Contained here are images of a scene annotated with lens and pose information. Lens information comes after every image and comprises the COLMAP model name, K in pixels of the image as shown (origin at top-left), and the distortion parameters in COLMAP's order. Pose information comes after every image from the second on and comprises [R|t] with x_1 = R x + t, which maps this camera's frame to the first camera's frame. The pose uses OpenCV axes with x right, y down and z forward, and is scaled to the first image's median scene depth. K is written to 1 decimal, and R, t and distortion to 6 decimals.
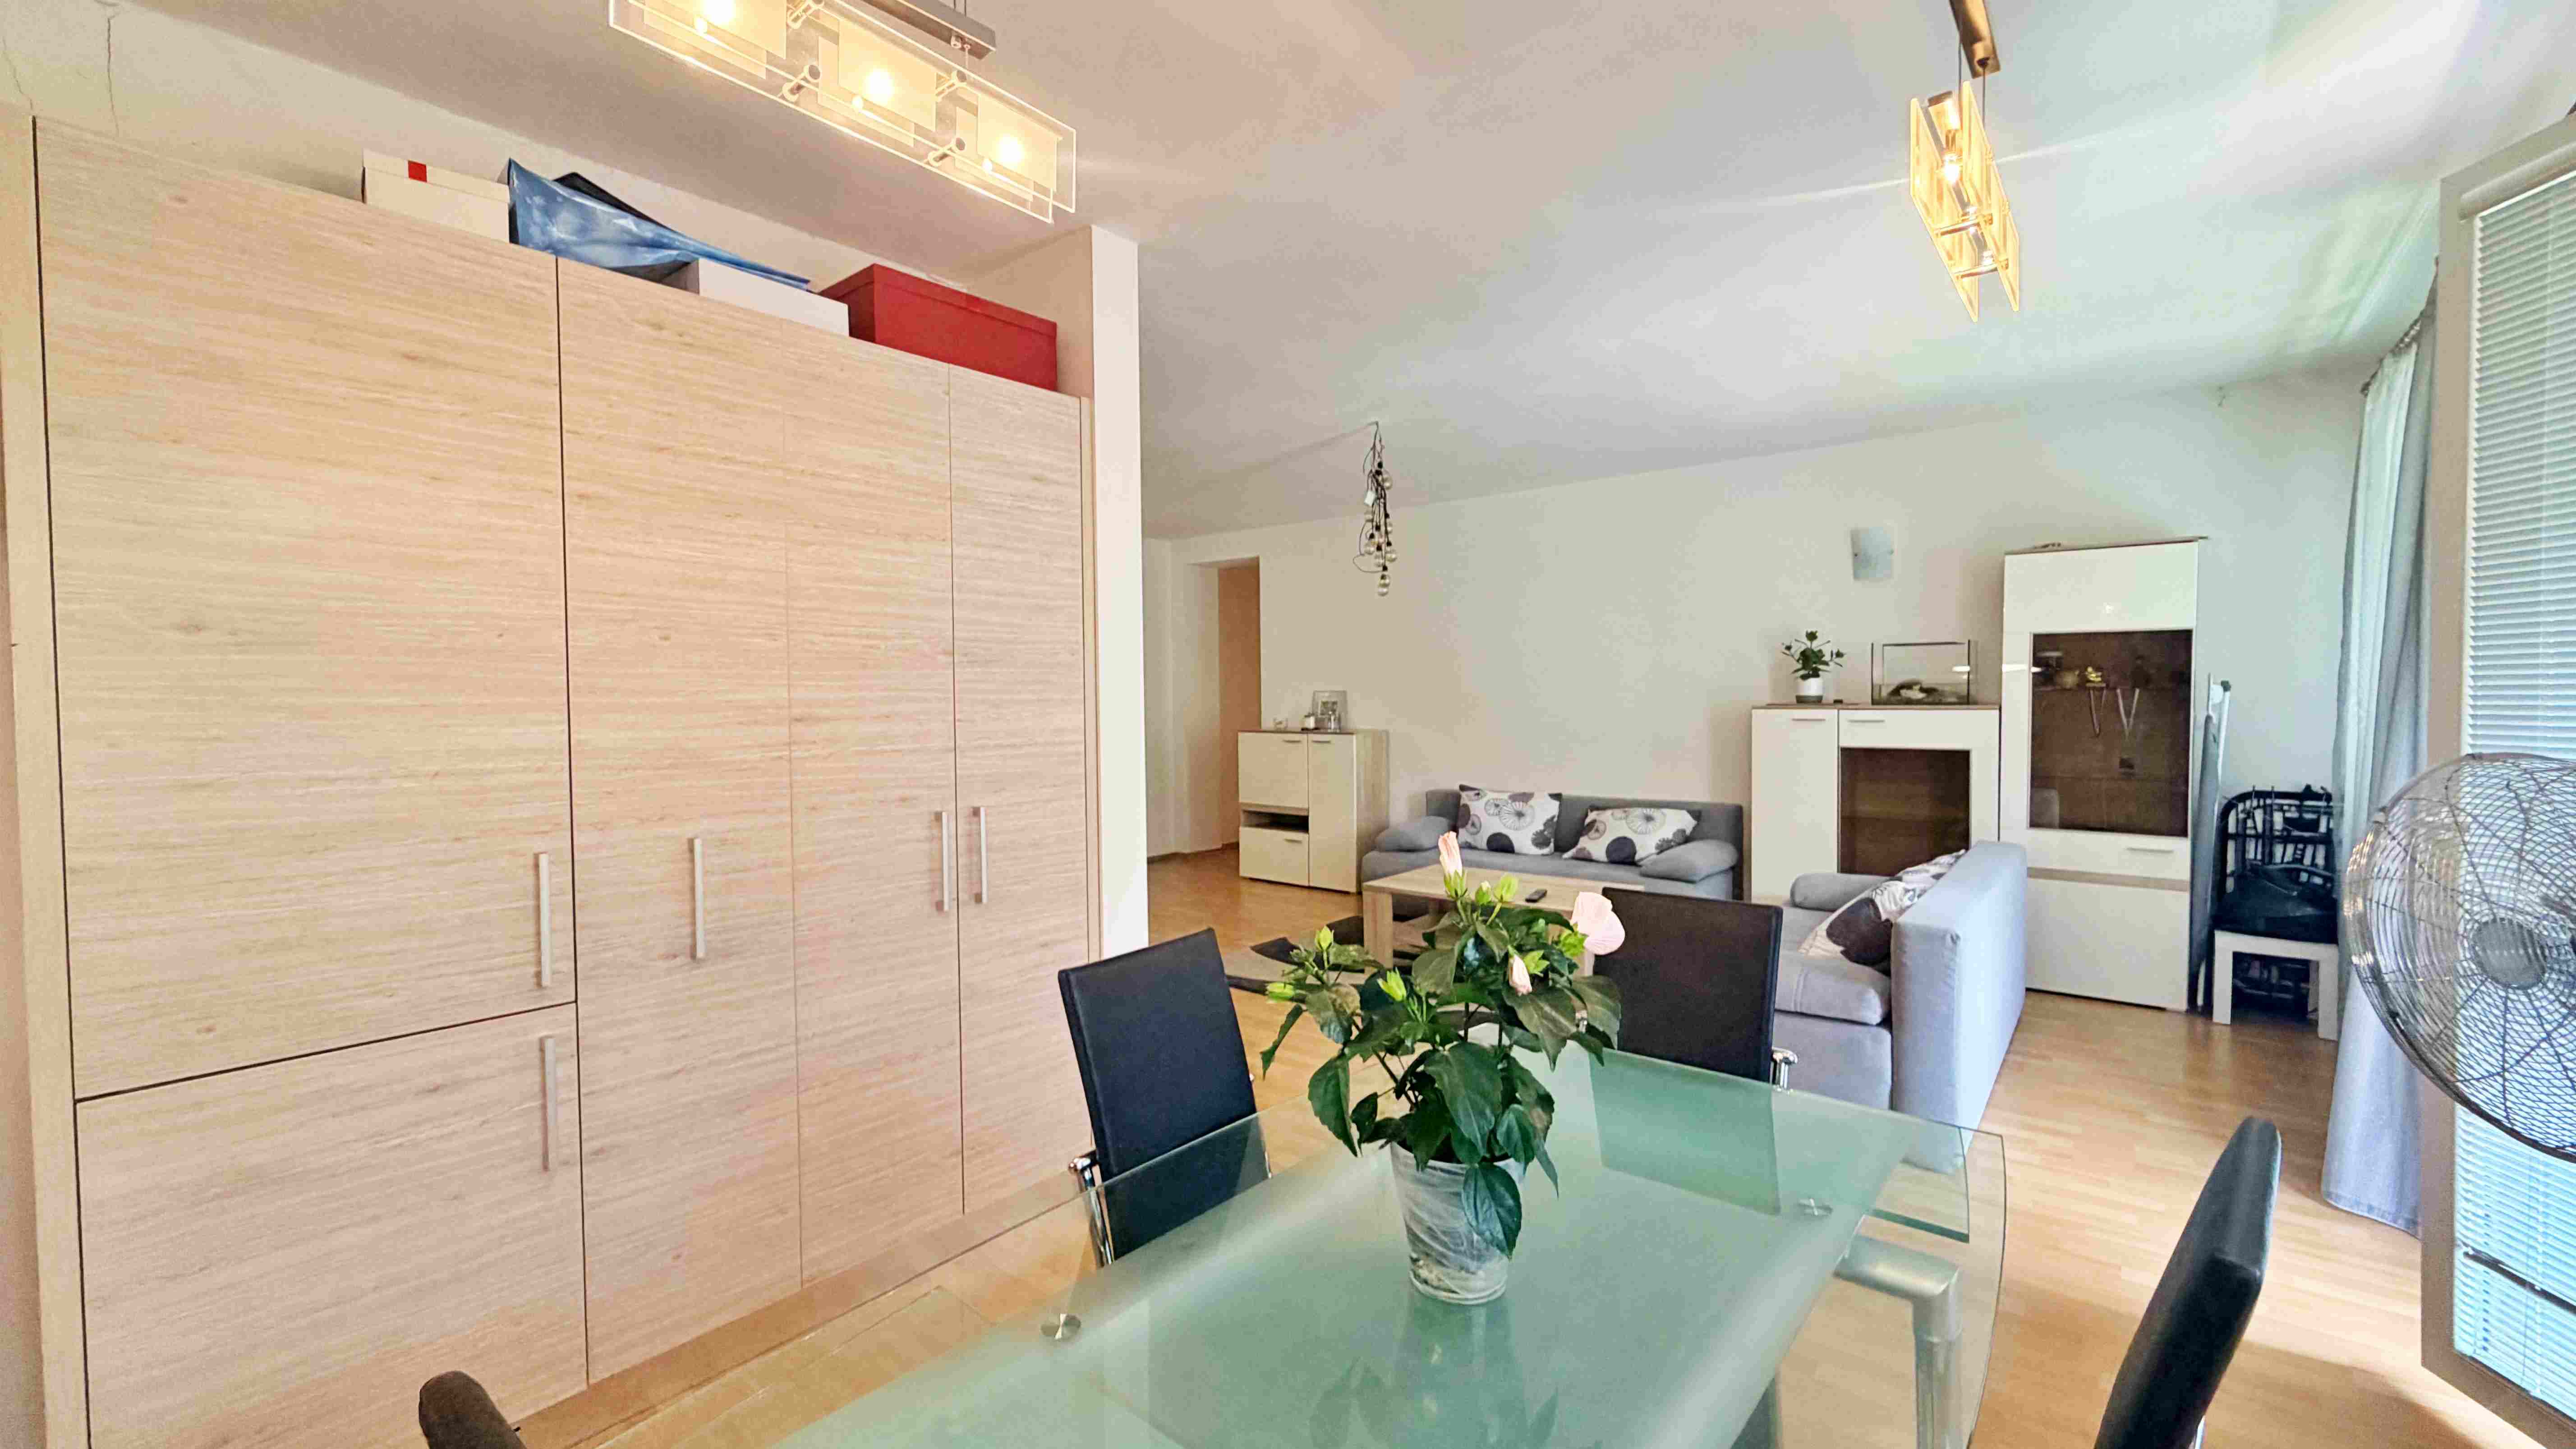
lens RADIAL K [[1056.6, 0, 1285.8], [0, 1056.6, 720.0], [0, 0, 1]] dist [0.000348, 0.000349]
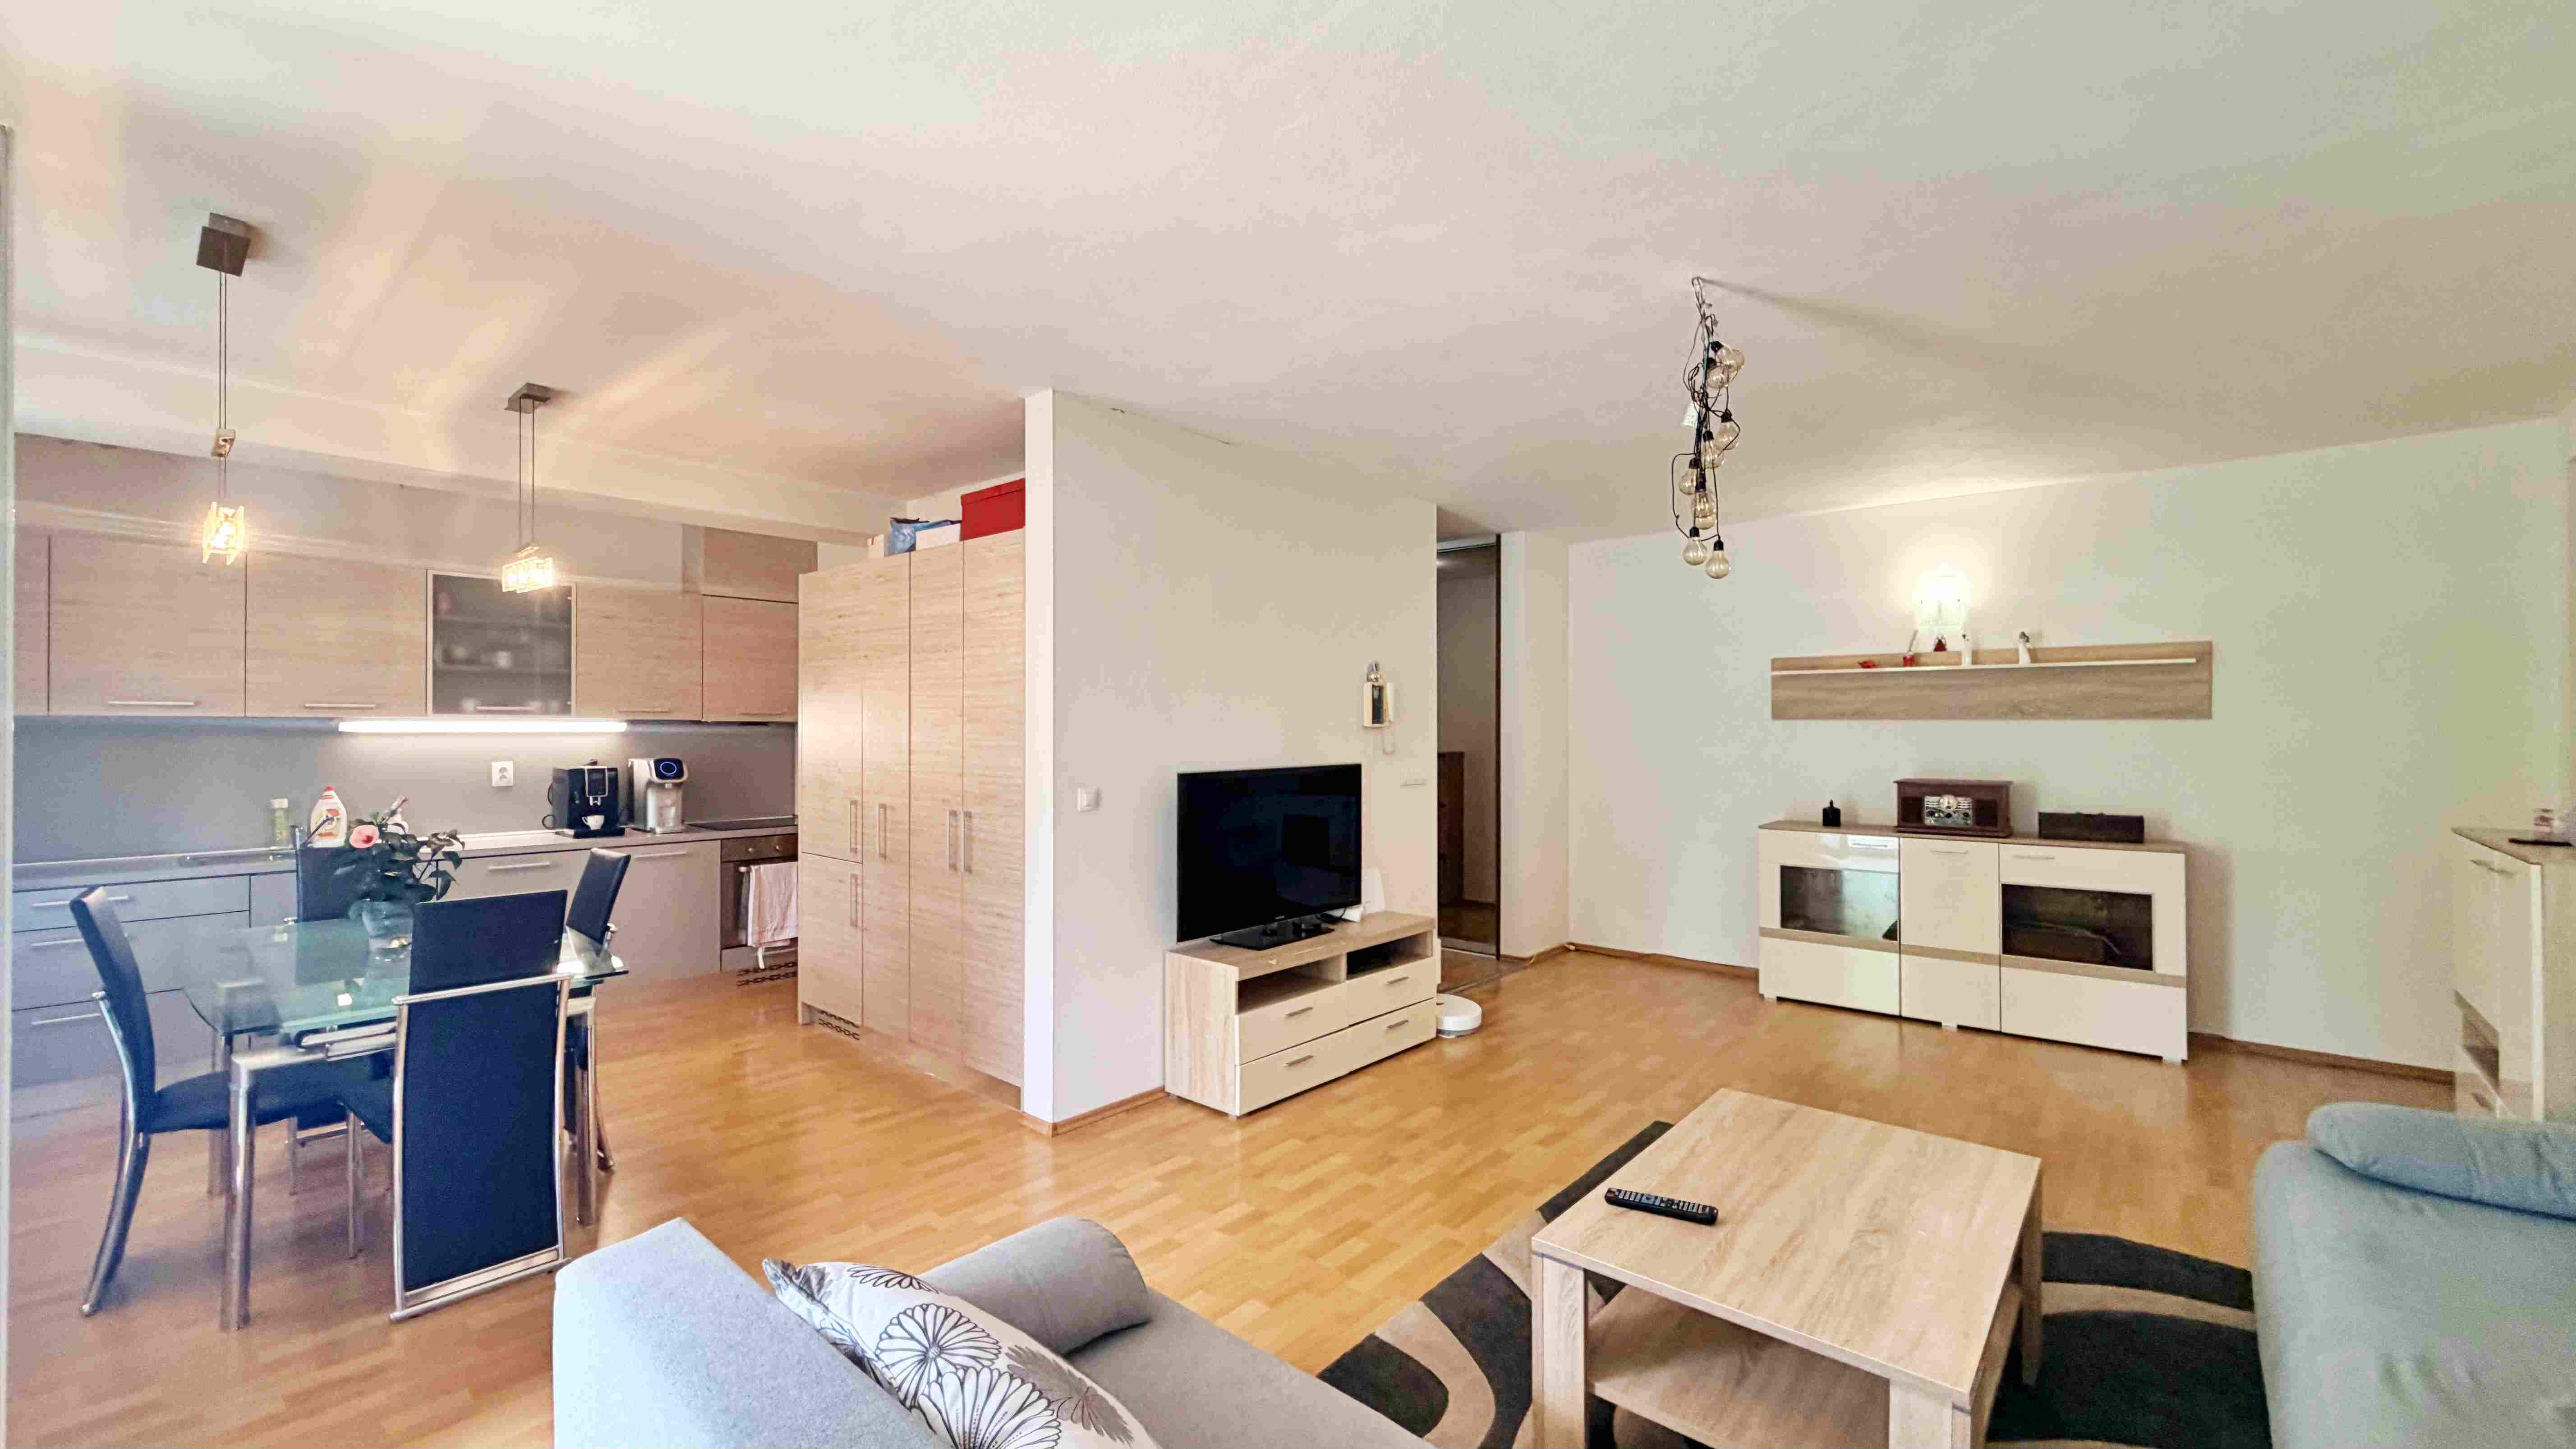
lens RADIAL K [[1024.0, 0, 1274.5], [0, 1024.0, 722.4], [0, 0, 1]] dist [-0.000455, 0.000088]
pose [[-0.038091, 0.002386, -0.999271, 1.483769], [-0.029742, 0.999551, 0.003520, -0.084725], [0.998832, 0.029854, -0.038003, 1.821183]]
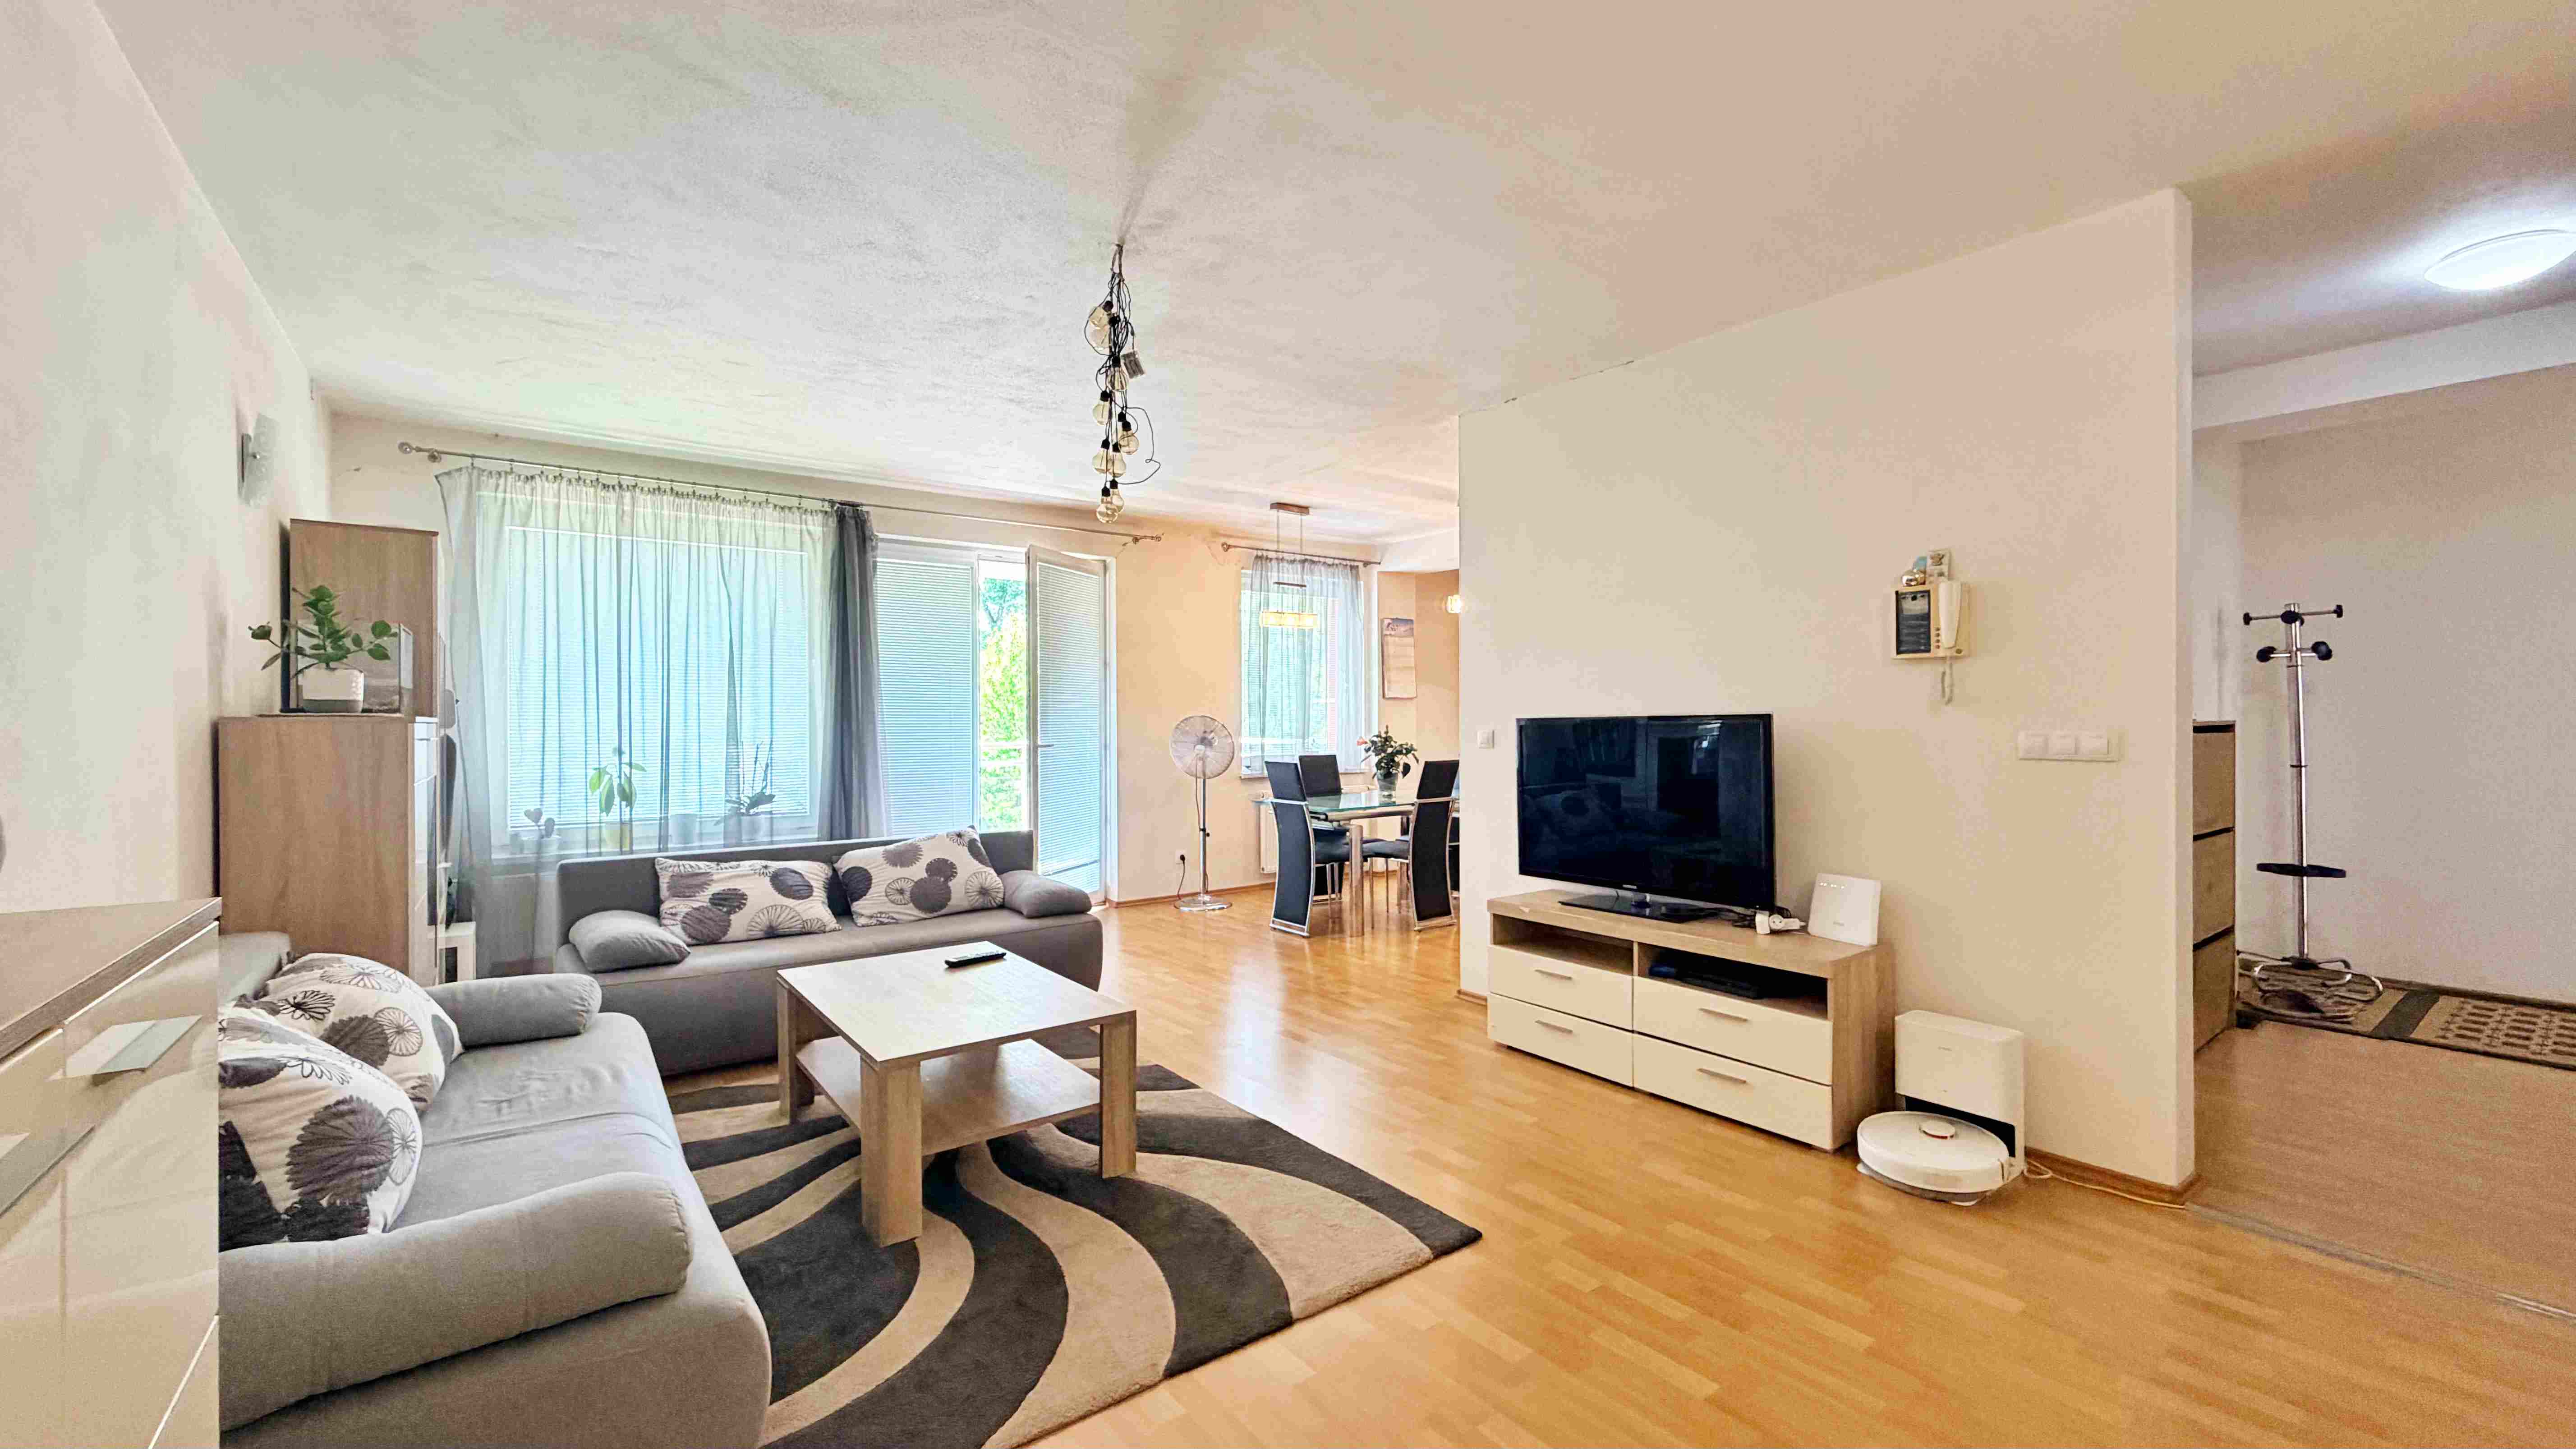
lens RADIAL K [[1030.7, 0, 1289.9], [0, 1030.7, 718.8], [0, 0, 1]] dist [0.000403, 0.000057]
pose [[-0.973587, 0.012404, 0.227980, -0.339560], [0.019099, 0.999448, 0.027184, -0.045087], [-0.227517, 0.030820, -0.973286, 3.601590]]
